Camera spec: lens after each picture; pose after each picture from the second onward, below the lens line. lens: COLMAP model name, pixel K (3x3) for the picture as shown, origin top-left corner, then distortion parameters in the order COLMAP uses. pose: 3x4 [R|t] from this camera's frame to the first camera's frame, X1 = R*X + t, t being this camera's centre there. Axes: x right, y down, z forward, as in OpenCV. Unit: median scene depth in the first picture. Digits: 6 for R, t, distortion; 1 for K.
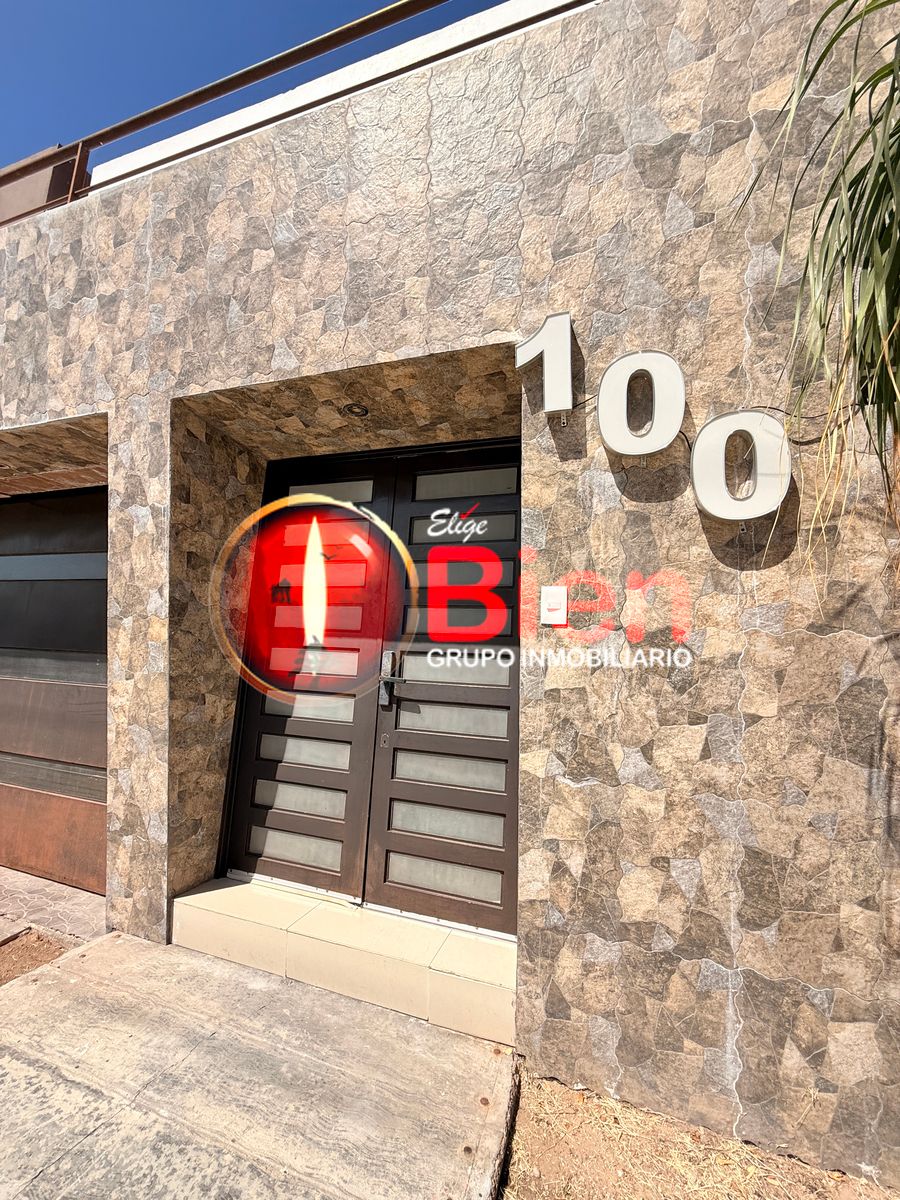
lens RADIAL K [[478.2, 0, 452.4], [0, 478.2, 602.2], [0, 0, 1]] dist [0.000427, 0.000067]
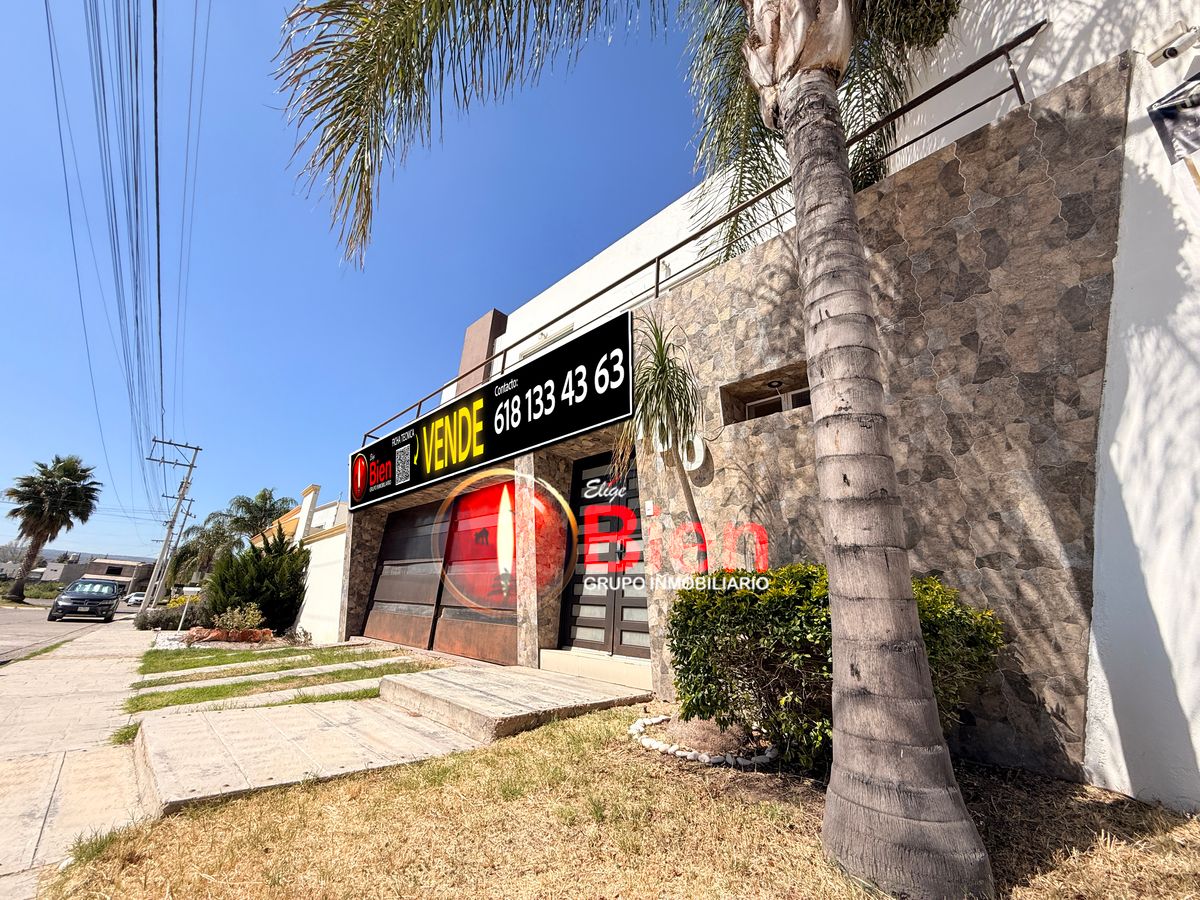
lens RADIAL K [[478.2, 0, 597.4], [0, 478.2, 452.6], [0, 0, 1]] dist [0.000427, 0.000067]
pose [[0.887568, -0.150535, -0.435387, 0.845657], [0.058014, 0.974104, -0.218531, 0.197376], [0.457009, 0.168703, 0.873317, -1.105741]]
